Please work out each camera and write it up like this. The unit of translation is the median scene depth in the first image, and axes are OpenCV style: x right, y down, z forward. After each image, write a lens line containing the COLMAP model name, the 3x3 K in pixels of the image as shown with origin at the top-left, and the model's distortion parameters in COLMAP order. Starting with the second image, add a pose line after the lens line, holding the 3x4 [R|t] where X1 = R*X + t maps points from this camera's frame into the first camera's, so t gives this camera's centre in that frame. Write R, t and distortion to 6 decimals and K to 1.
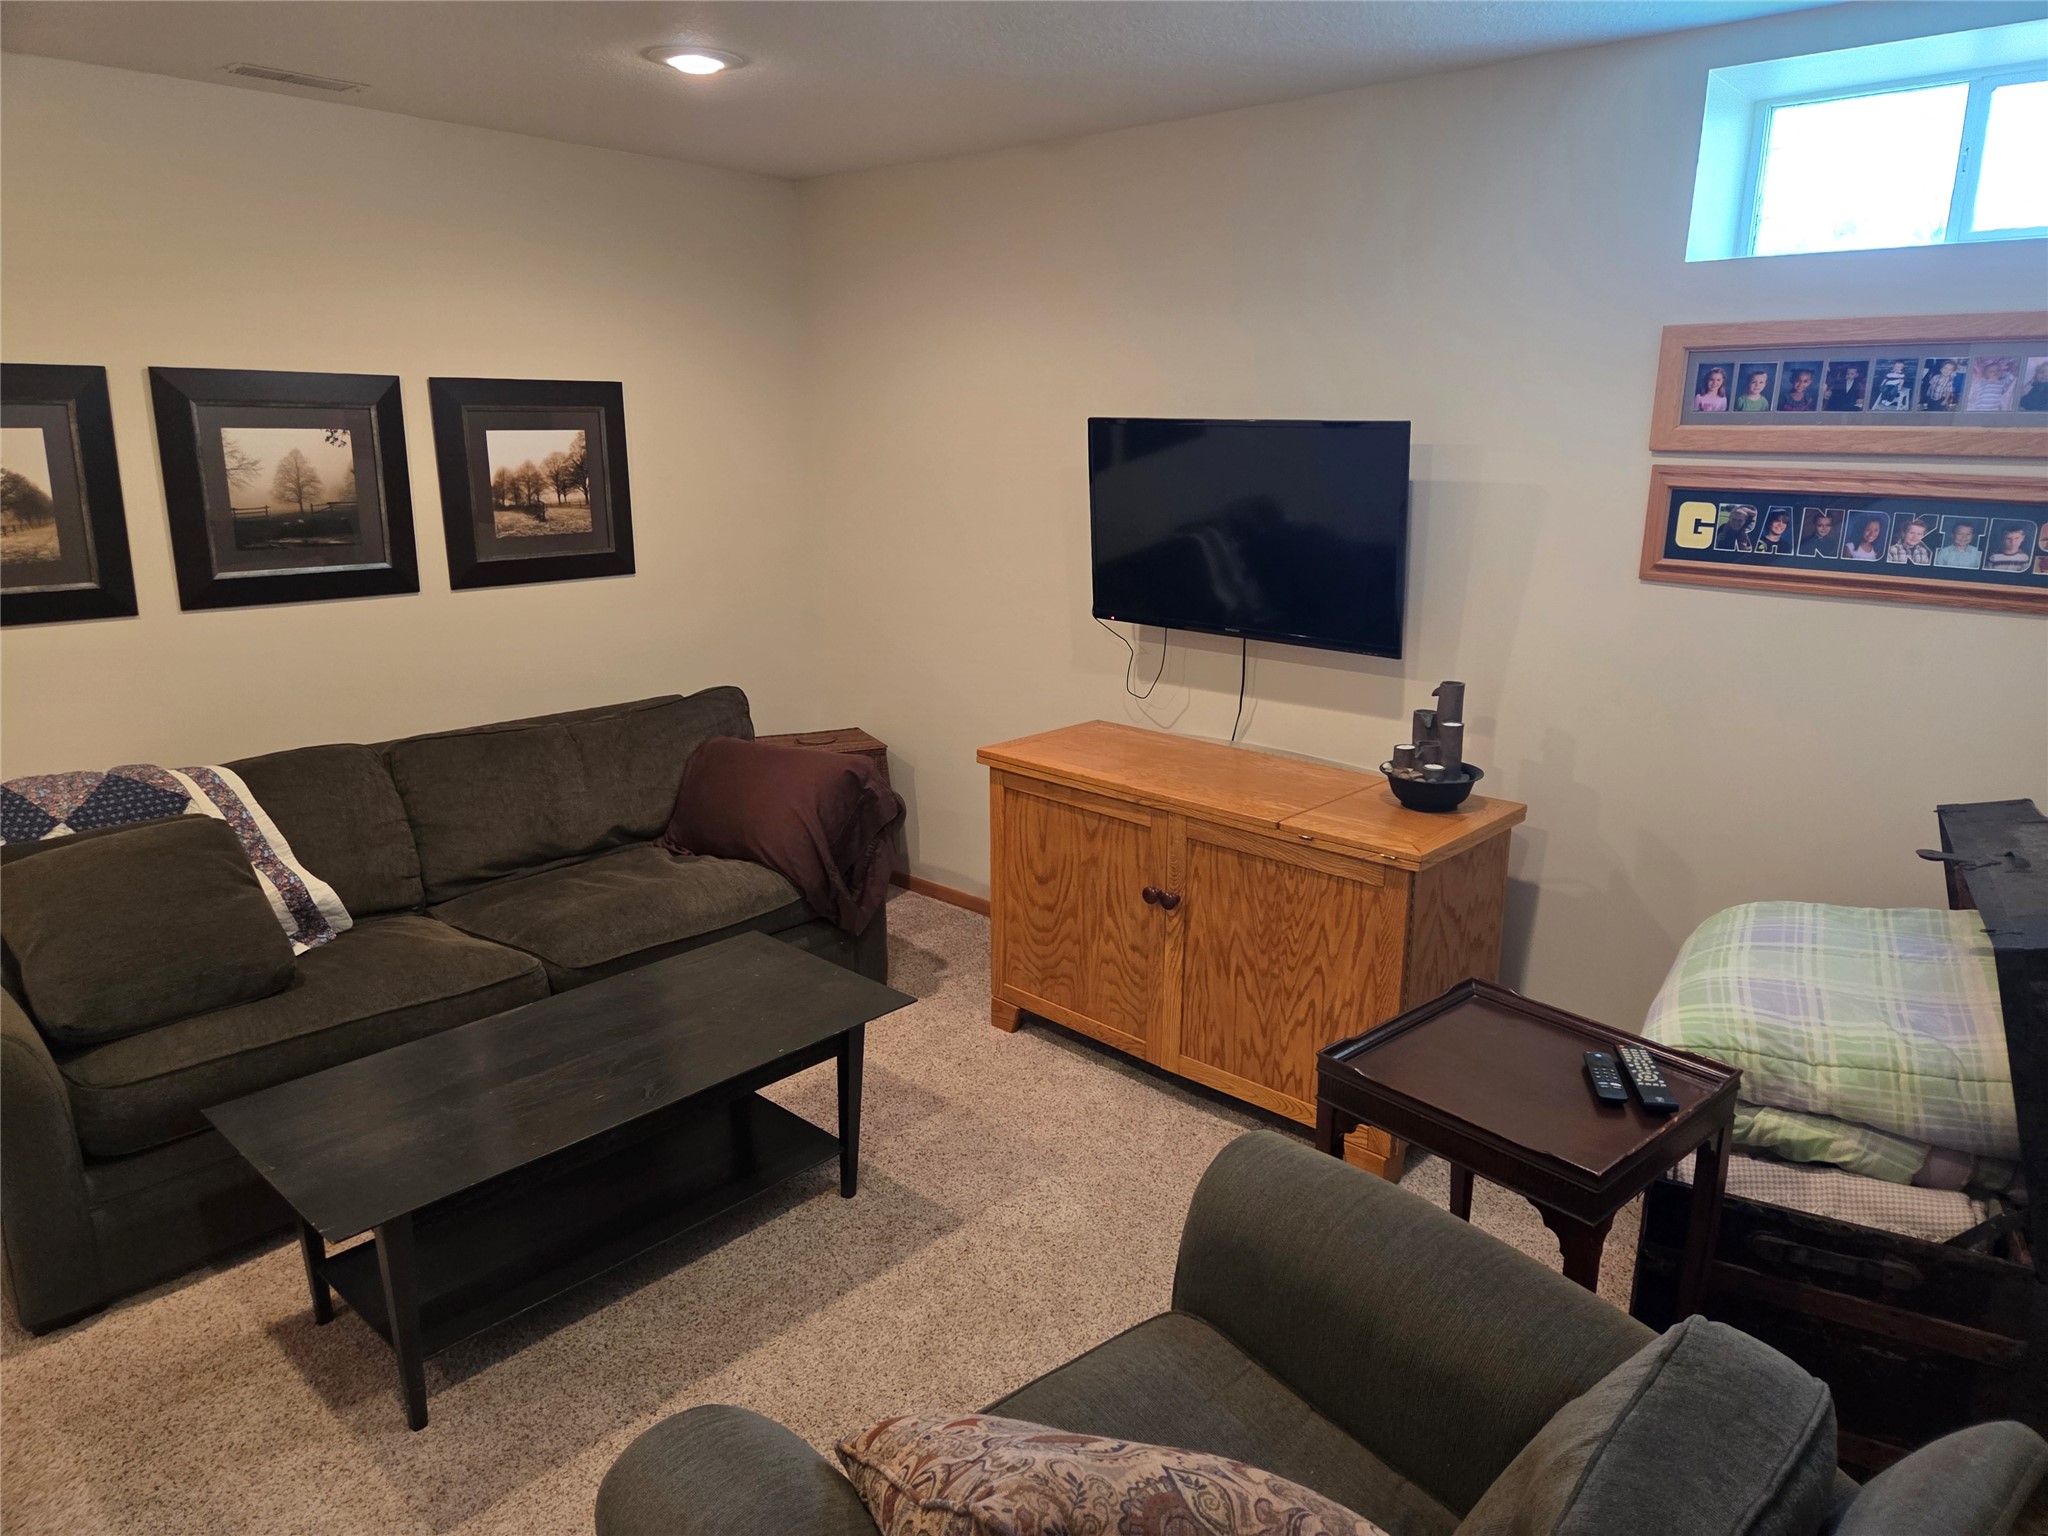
lens RADIAL K [[1355.8, 0, 1037.6], [0, 1355.8, 755.7], [0, 0, 1]] dist [0.094568, -0.085931]
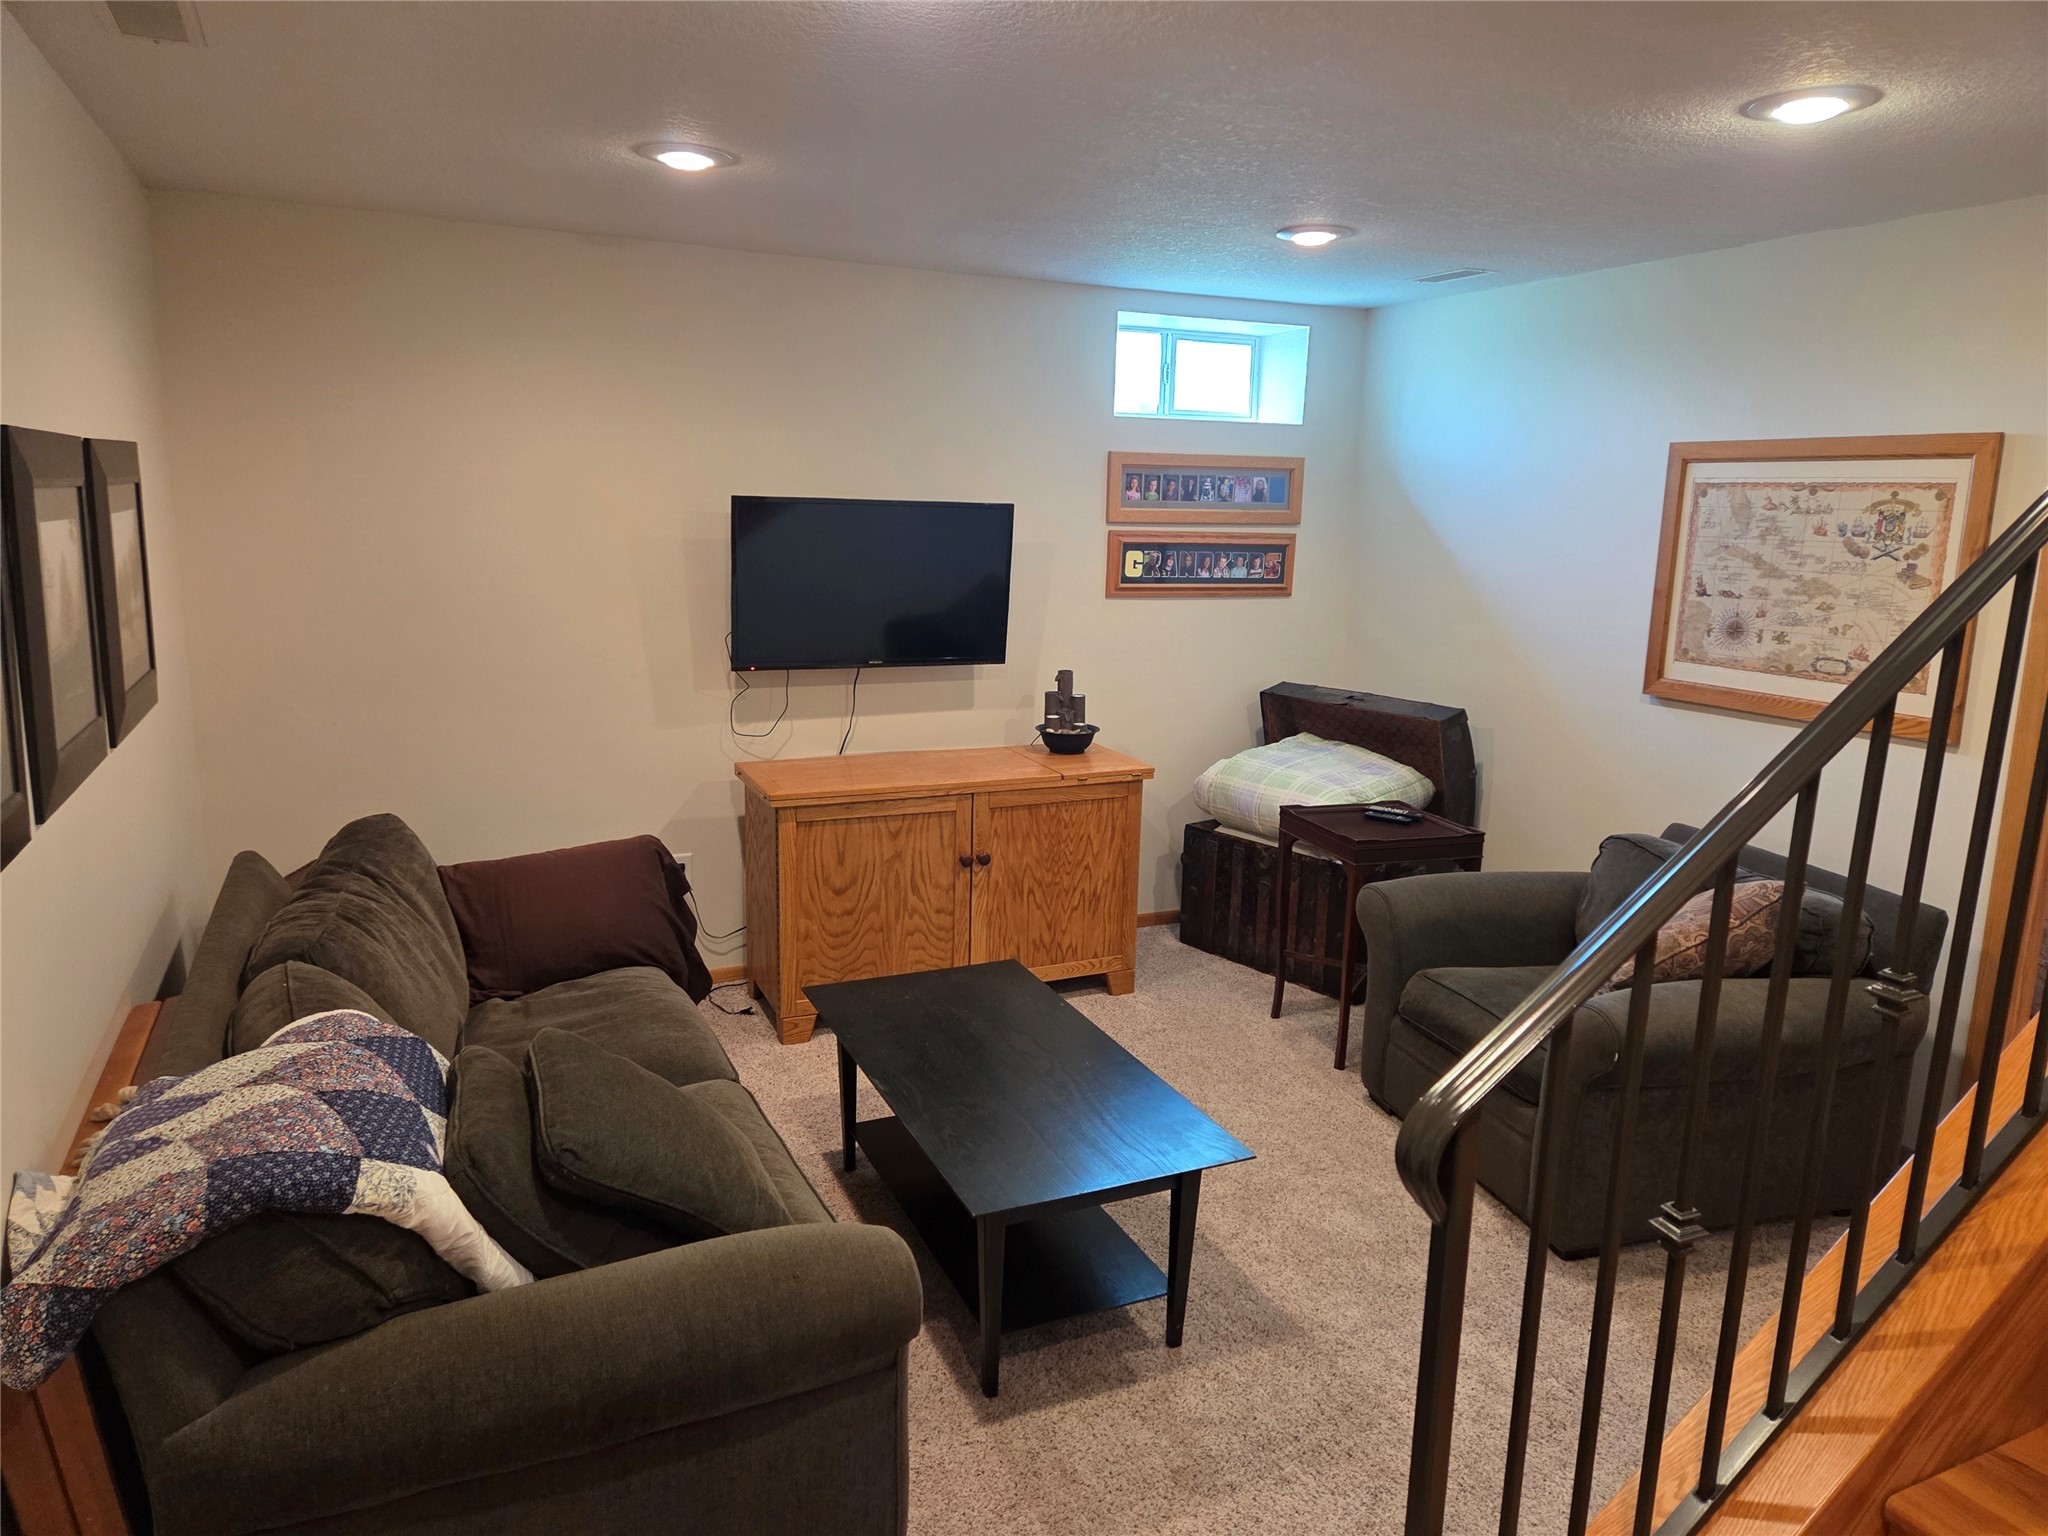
lens RADIAL K [[1355.8, 0, 1037.6], [0, 1355.8, 755.7], [0, 0, 1]] dist [0.094568, -0.085931]
pose [[0.381911, -0.172272, 0.908001, -1.163892], [0.205646, 0.973683, 0.098238, -0.121001], [-0.901029, 0.149209, 0.407288, 0.428599]]
